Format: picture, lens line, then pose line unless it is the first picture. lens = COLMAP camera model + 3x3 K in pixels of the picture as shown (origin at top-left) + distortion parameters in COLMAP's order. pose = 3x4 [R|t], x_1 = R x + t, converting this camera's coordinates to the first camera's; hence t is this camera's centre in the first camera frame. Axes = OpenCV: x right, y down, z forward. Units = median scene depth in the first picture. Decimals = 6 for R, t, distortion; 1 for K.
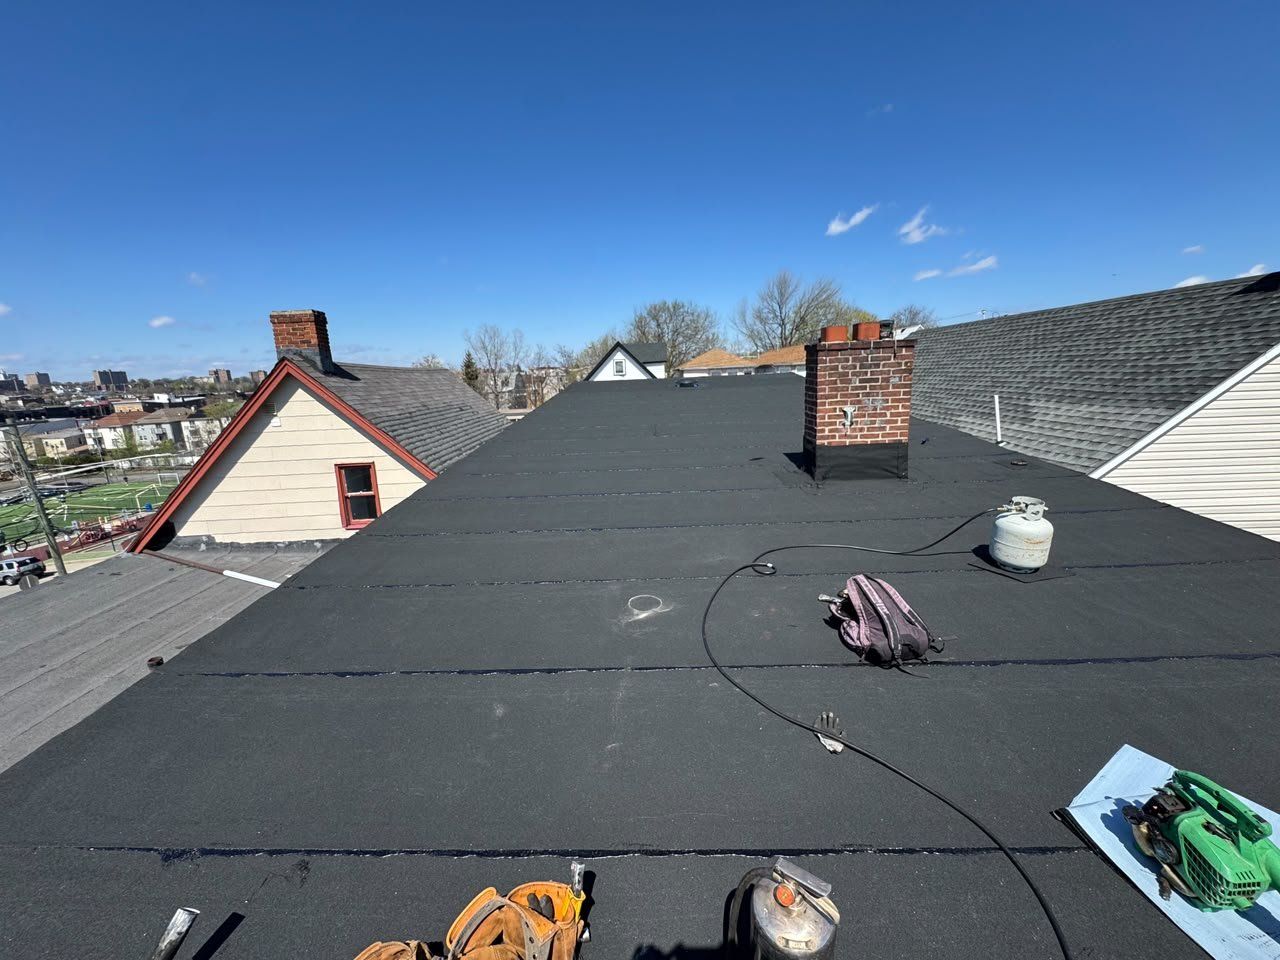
lens RADIAL K [[508.0, 0, 638.2], [0, 508.0, 481.5], [0, 0, 1]] dist [-0.003865, -0.000009]
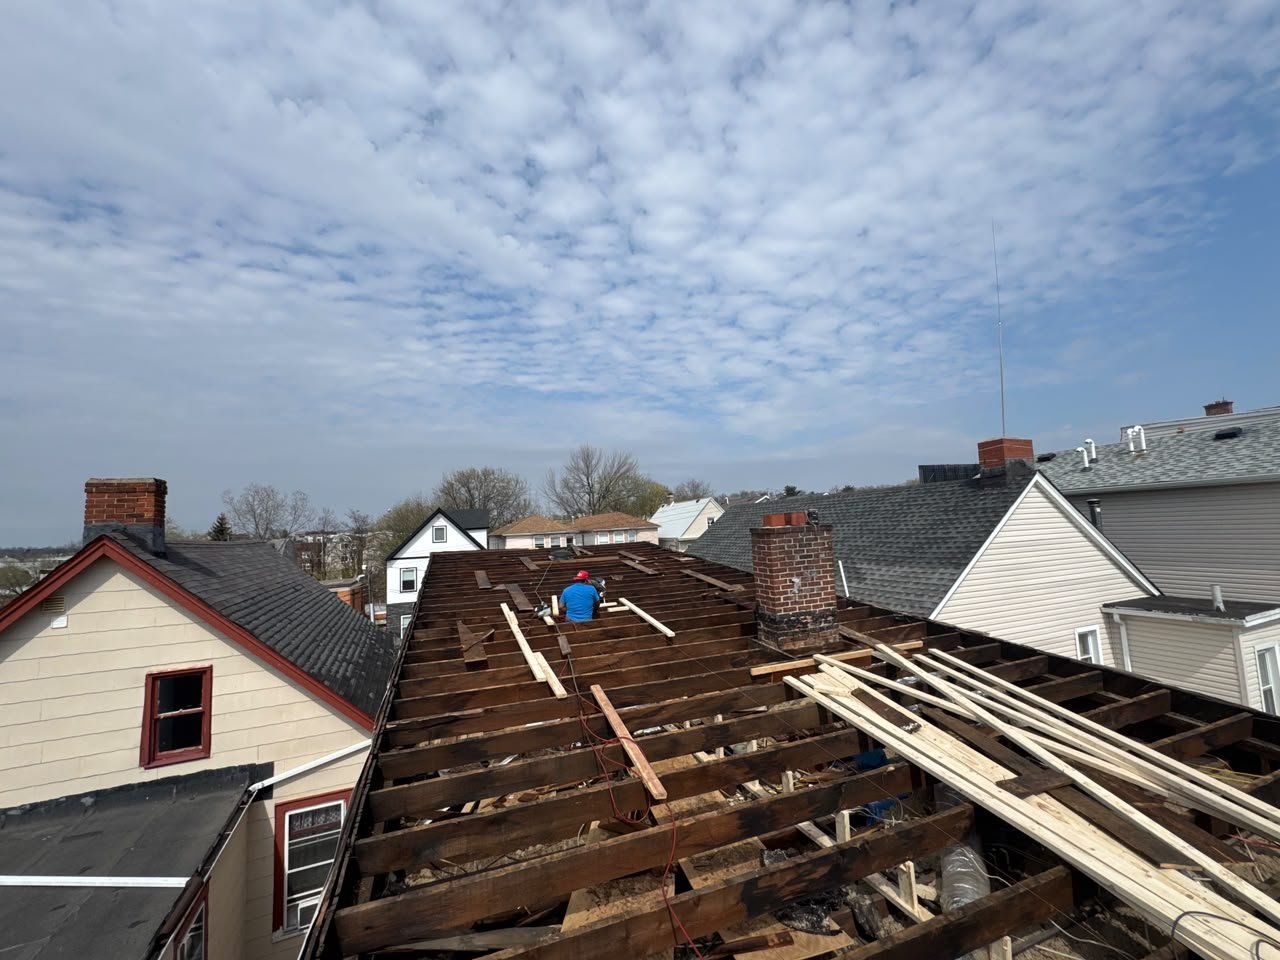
lens RADIAL K [[508.0, 0, 638.2], [0, 508.0, 481.5], [0, 0, 1]] dist [-0.003865, -0.000009]
pose [[0.927860, 0.030667, 0.371666, -0.217973], [0.087216, 0.951131, -0.296213, -0.020942], [-0.362587, 0.307260, 0.879842, -0.008899]]
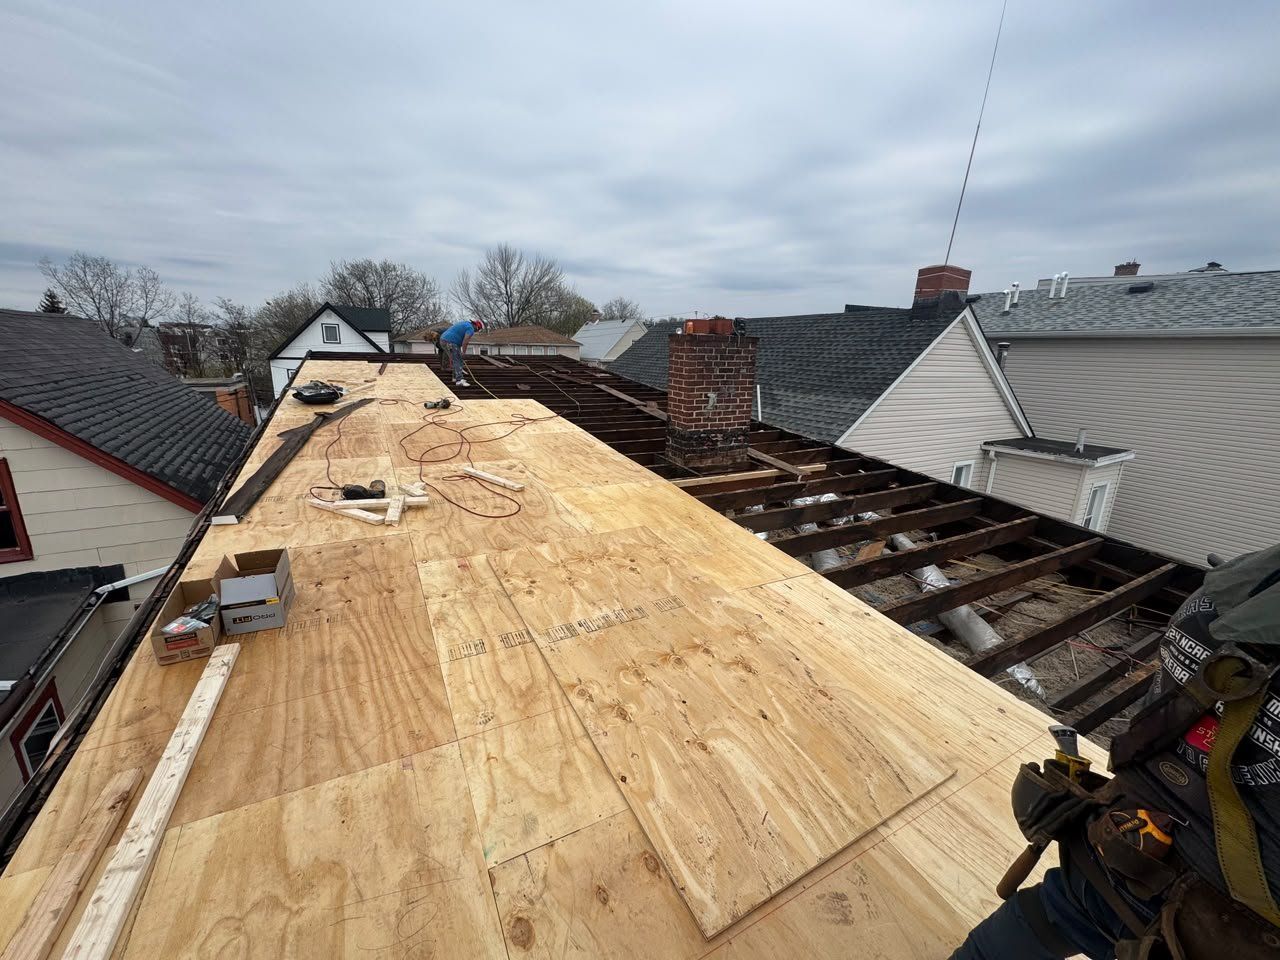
lens RADIAL K [[508.0, 0, 638.2], [0, 508.0, 481.5], [0, 0, 1]] dist [-0.003865, -0.000009]
pose [[0.861779, -0.063434, 0.503303, -0.164140], [0.043072, 0.997718, 0.051998, -0.009430], [-0.505453, -0.023133, 0.862544, 0.058254]]
